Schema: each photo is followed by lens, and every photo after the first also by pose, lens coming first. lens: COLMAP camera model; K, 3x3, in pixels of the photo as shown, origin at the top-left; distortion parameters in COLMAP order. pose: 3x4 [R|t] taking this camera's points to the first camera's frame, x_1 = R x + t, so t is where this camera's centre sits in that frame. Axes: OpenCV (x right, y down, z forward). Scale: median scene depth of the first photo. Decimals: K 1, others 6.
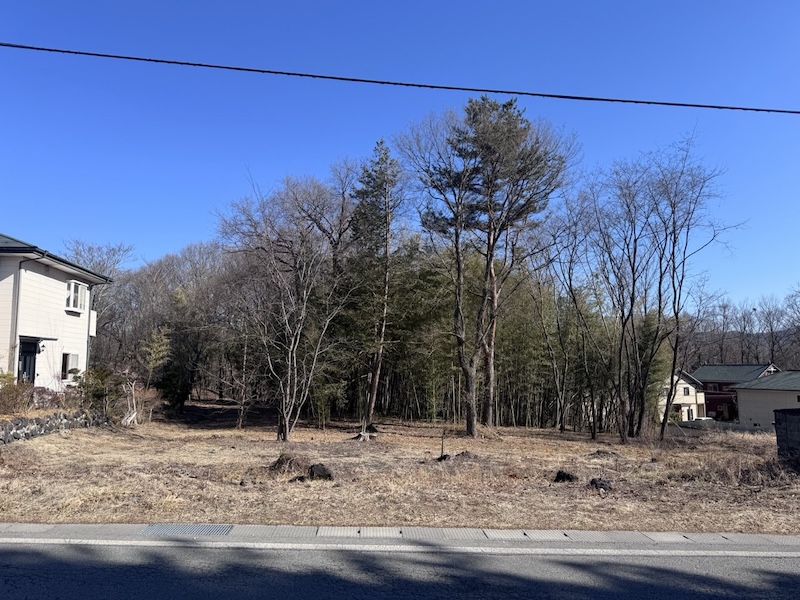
lens RADIAL K [[568.7, 0, 400.0], [0, 568.7, 300.0], [0, 0, 1]] dist [0.077070, -0.116448]
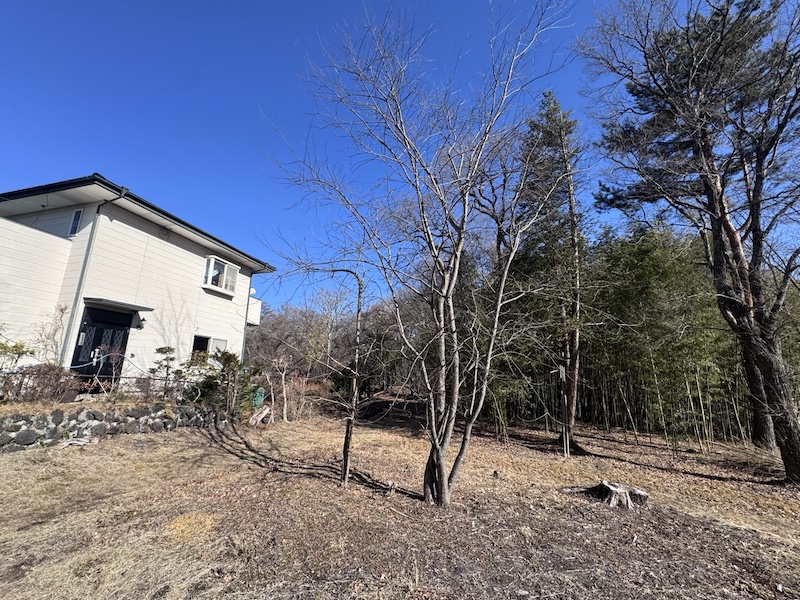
lens RADIAL K [[317.6, 0, 399.5], [0, 317.6, 301.0], [0, 0, 1]] dist [-0.001400, 0.000273]
pose [[0.927341, -0.072095, -0.367208, -0.113301], [0.029369, 0.992261, -0.120645, 0.106544], [0.373064, 0.101095, 0.922281, 0.653007]]
